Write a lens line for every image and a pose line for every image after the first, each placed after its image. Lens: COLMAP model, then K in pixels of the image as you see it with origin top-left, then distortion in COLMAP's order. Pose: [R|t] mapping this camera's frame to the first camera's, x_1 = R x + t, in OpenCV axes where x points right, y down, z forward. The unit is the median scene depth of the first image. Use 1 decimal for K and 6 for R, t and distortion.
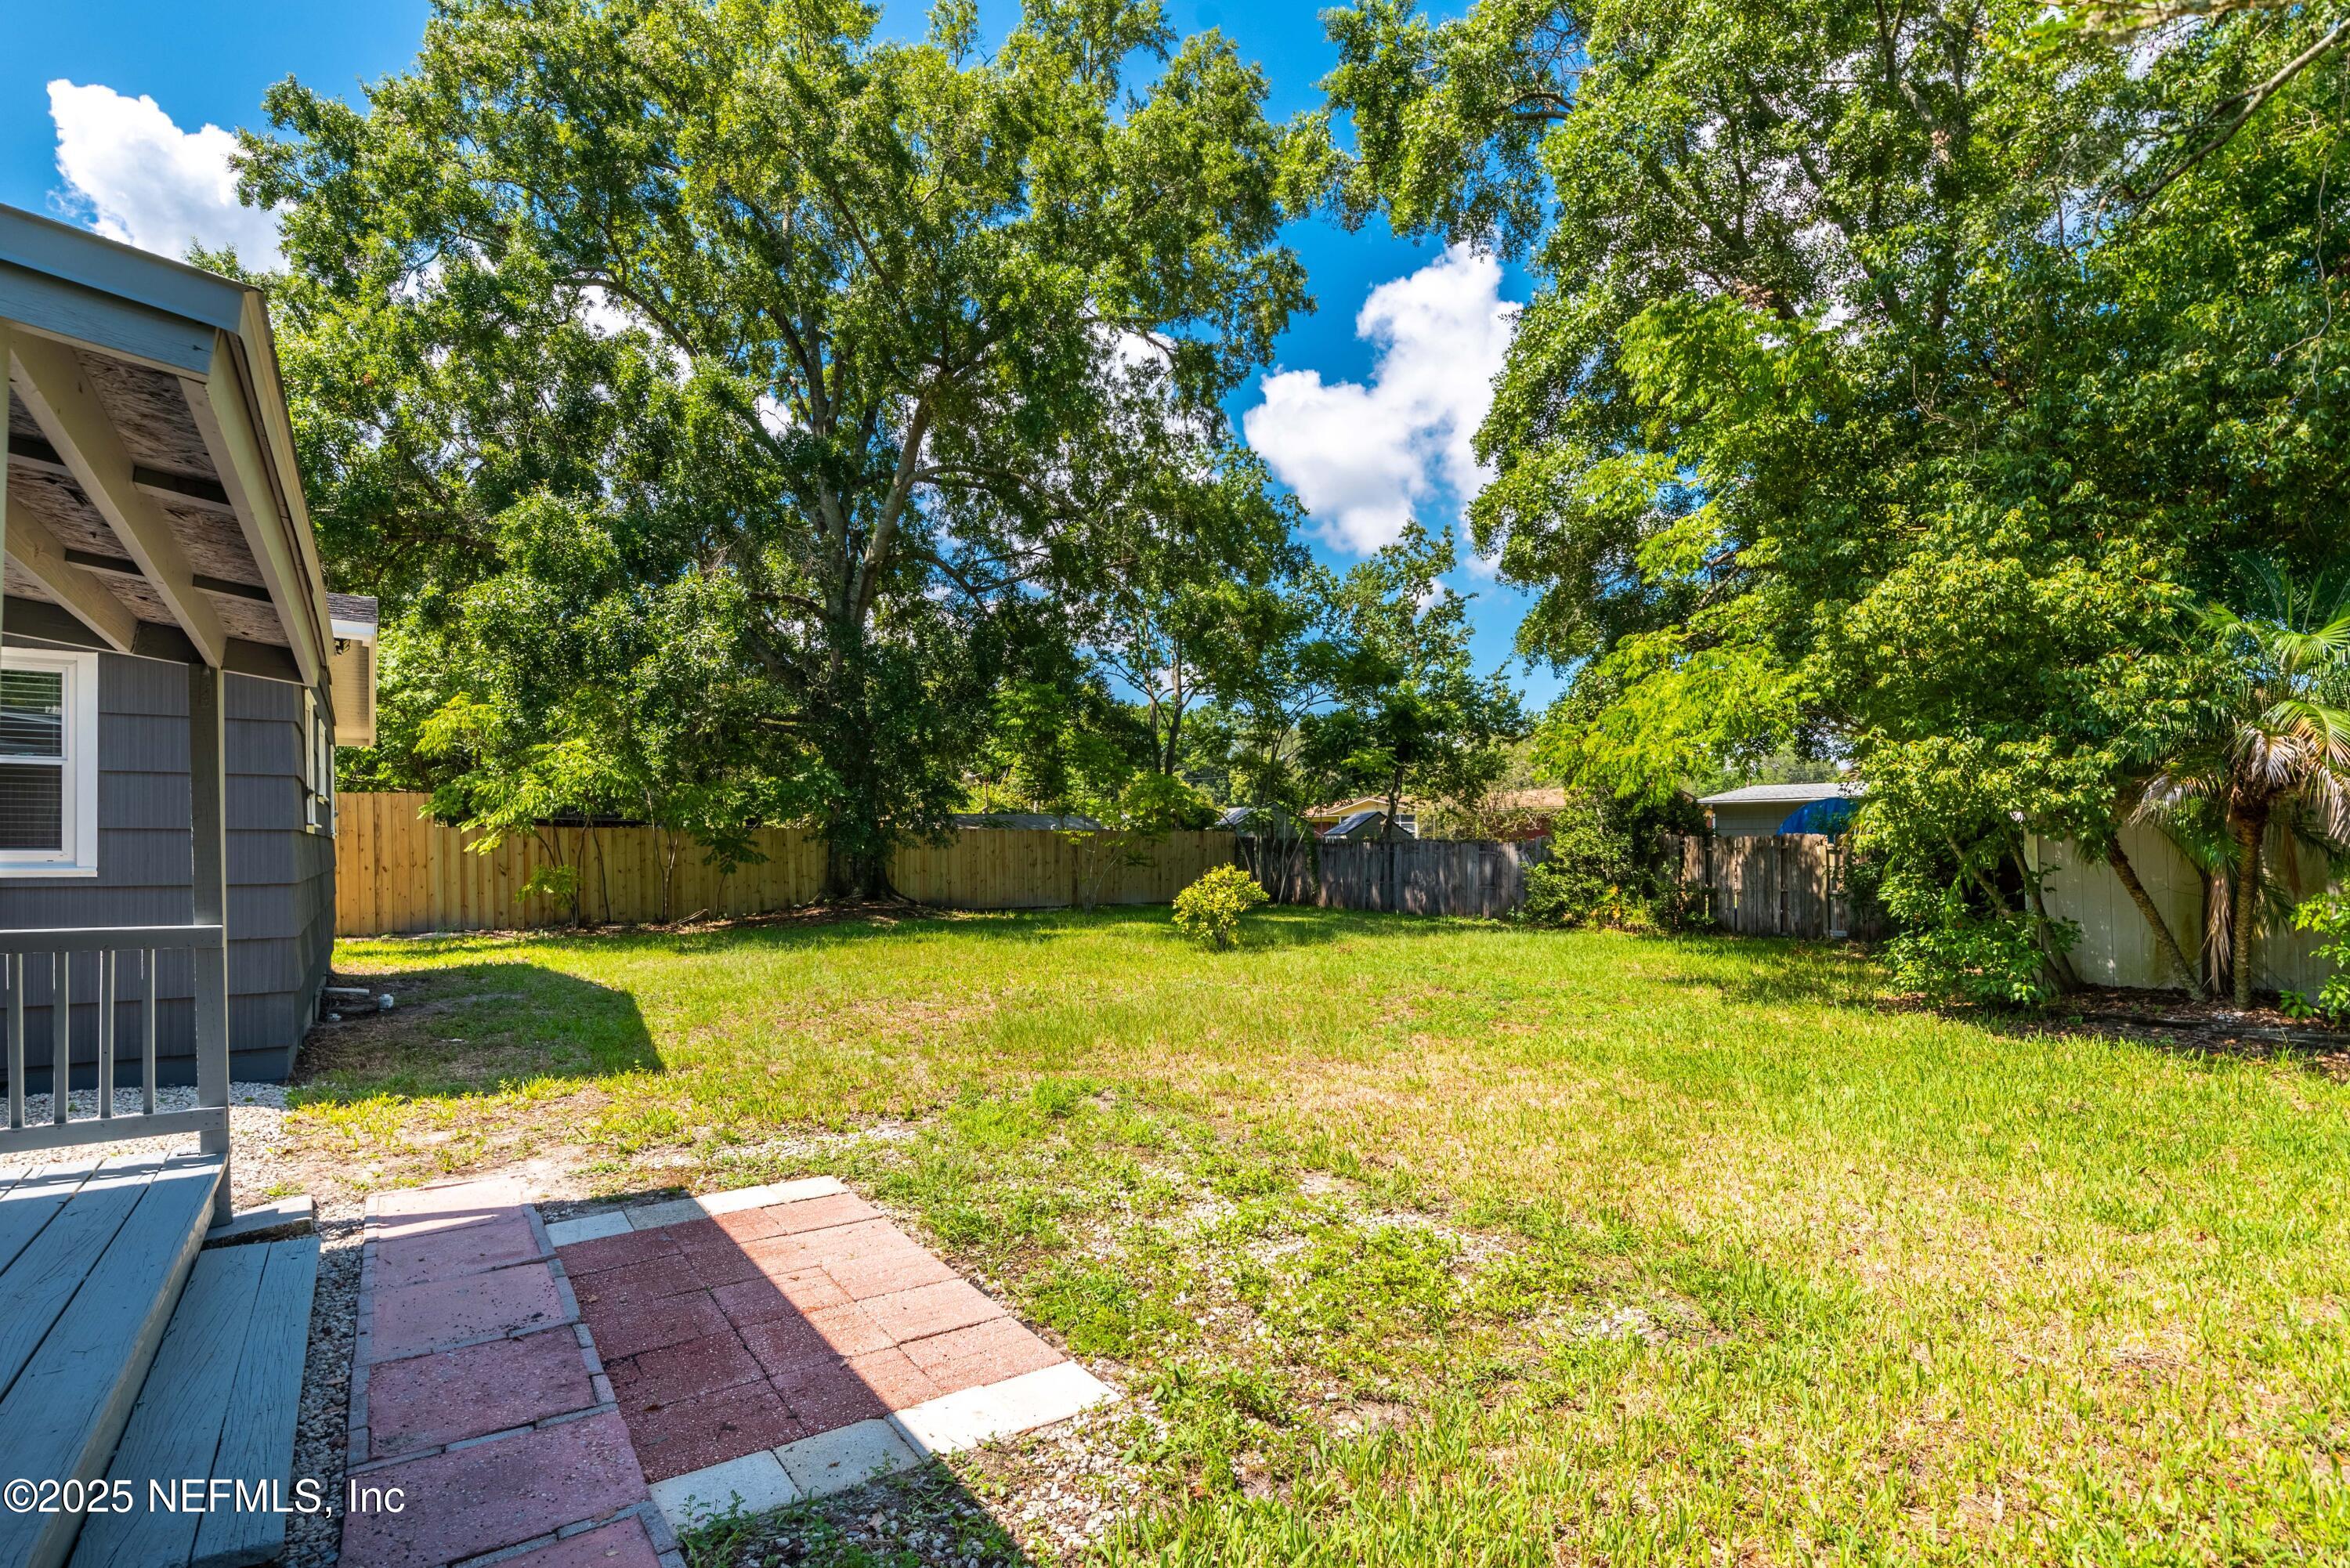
lens RADIAL K [[1126.3, 0, 1175.0], [0, 1126.3, 784.0], [0, 0, 1]] dist [-0.000644, -0.000082]
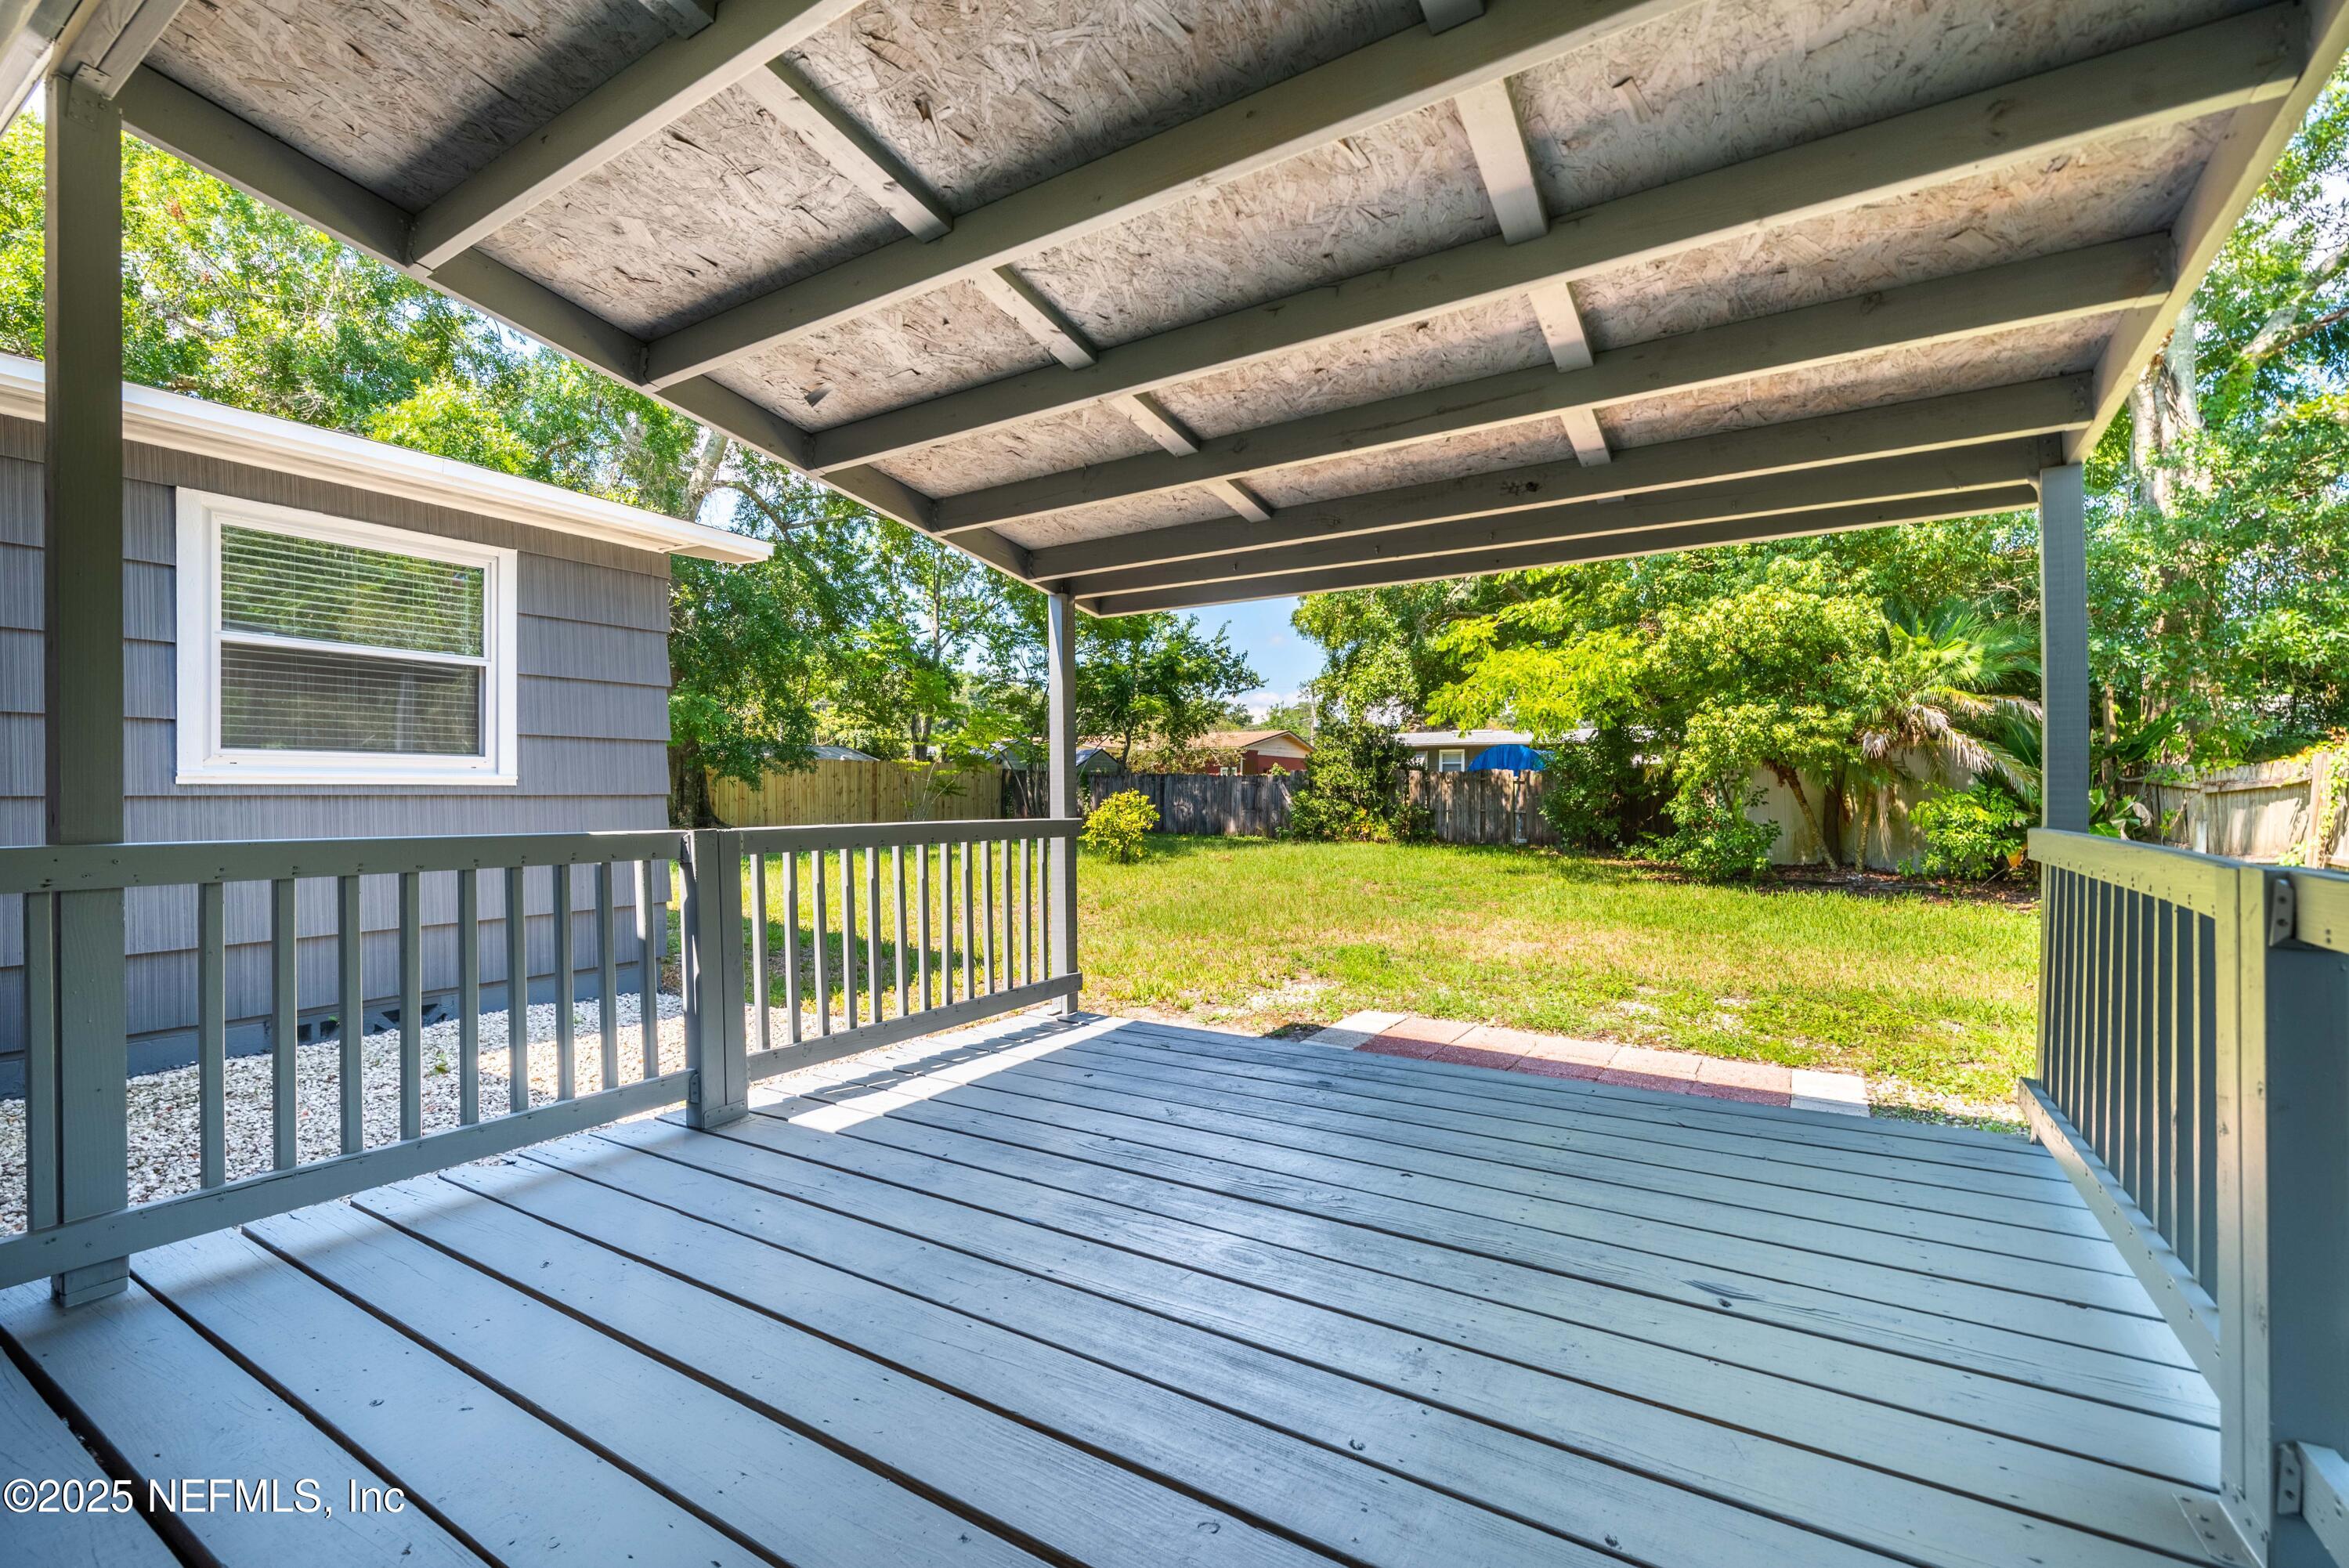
lens RADIAL K [[1021.7, 0, 1174.5], [0, 1021.7, 784.0], [0, 0, 1]] dist [0.001114, 0.000041]
pose [[0.924297, 0.003161, 0.381661, -0.323651], [-0.024450, 0.998402, 0.050941, 0.010047], [-0.380890, -0.056416, 0.922898, -0.000375]]
